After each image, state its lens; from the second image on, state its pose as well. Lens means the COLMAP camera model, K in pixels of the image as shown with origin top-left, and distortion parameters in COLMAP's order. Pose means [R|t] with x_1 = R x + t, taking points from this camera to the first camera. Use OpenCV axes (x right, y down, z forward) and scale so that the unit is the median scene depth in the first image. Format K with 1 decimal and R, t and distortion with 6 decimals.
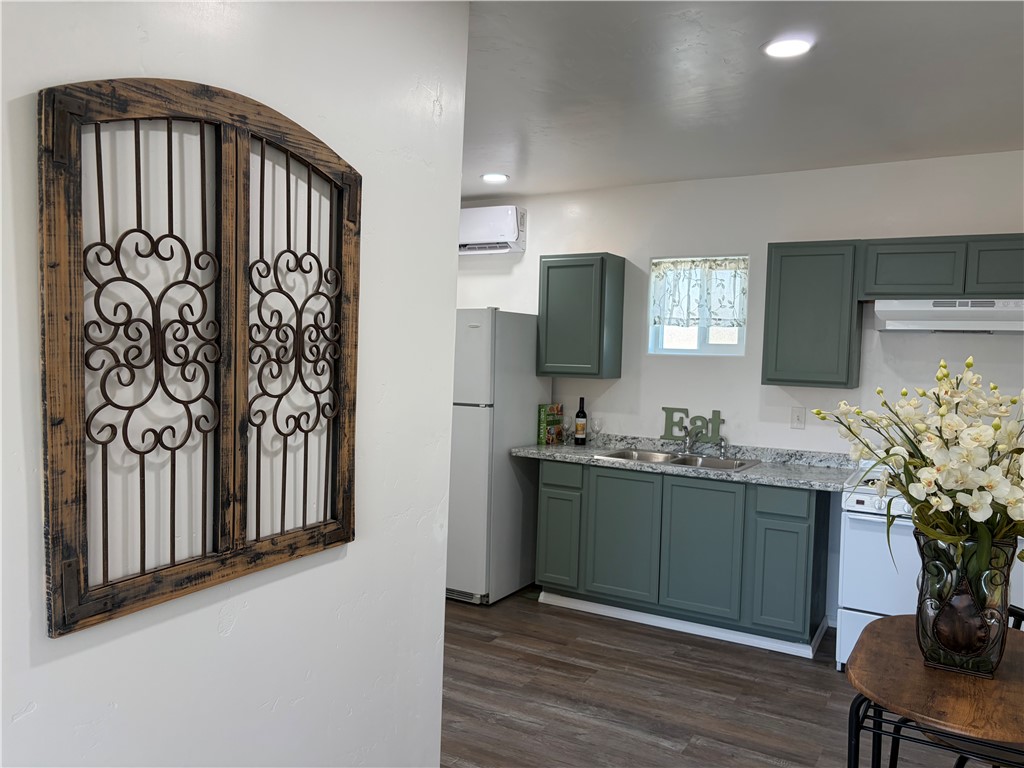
lens RADIAL K [[787.9, 0, 512.0], [0, 787.9, 384.0], [0, 0, 1]] dist [0.012945, -0.004558]
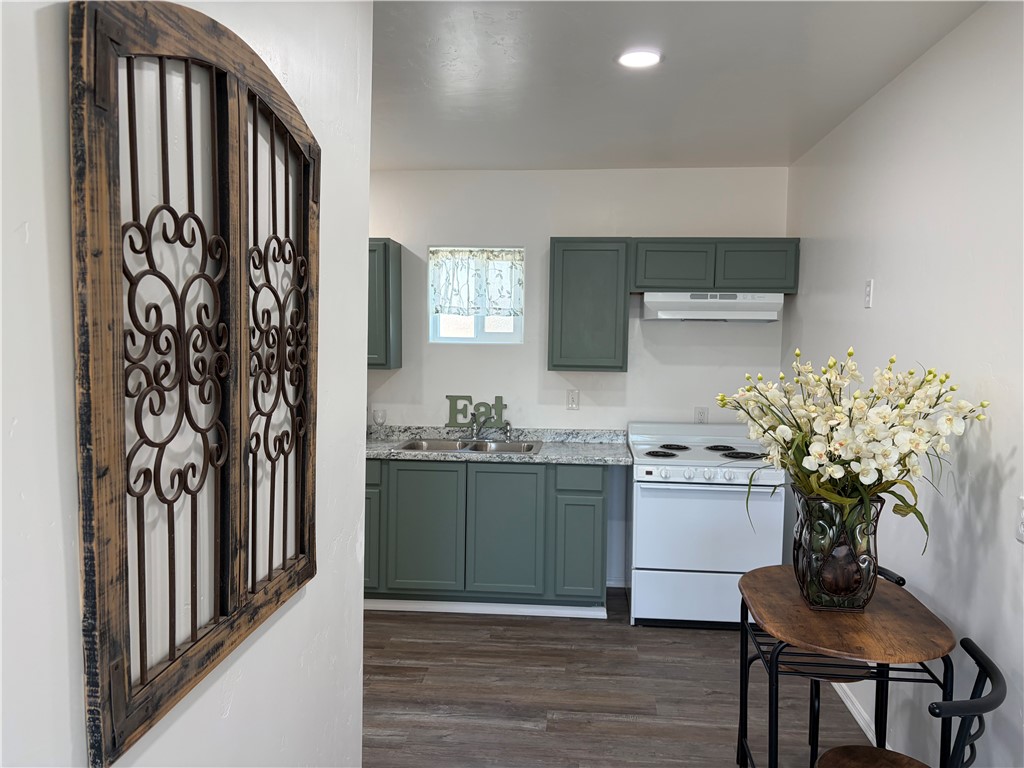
lens RADIAL K [[784.6, 0, 512.0], [0, 784.6, 384.0], [0, 0, 1]] dist [0.056376, -0.077937]
pose [[0.903069, -0.040671, 0.427566, -0.243049], [0.030954, 0.999081, 0.029656, -0.018734], [-0.428380, -0.013546, 0.903497, 0.087144]]
